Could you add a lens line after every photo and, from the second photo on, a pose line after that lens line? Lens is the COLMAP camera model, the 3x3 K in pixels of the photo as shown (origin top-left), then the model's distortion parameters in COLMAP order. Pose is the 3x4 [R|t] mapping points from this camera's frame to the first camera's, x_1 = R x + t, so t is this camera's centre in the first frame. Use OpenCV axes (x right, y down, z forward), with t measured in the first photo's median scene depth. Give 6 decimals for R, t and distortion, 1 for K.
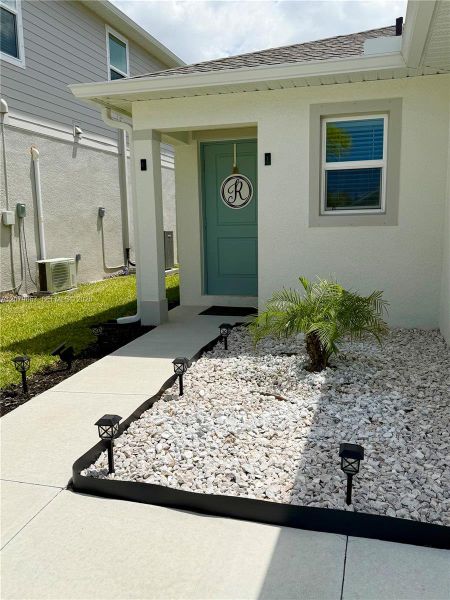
lens RADIAL K [[489.3, 0, 225.0], [0, 489.3, 300.0], [0, 0, 1]] dist [0.002437, 0.001476]
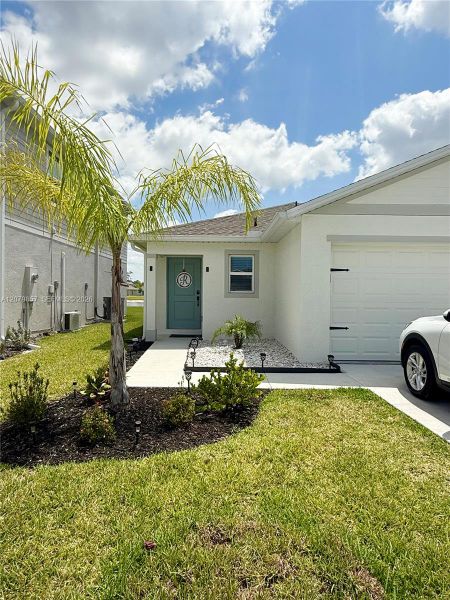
lens RADIAL K [[426.7, 0, 225.0], [0, 426.7, 300.0], [0, 0, 1]] dist [0.039404, -0.000898]
pose [[0.950196, 0.019183, 0.311062, -0.461434], [0.023020, 0.991057, -0.131438, 0.134104], [-0.310802, 0.132053, 0.941257, -0.947339]]
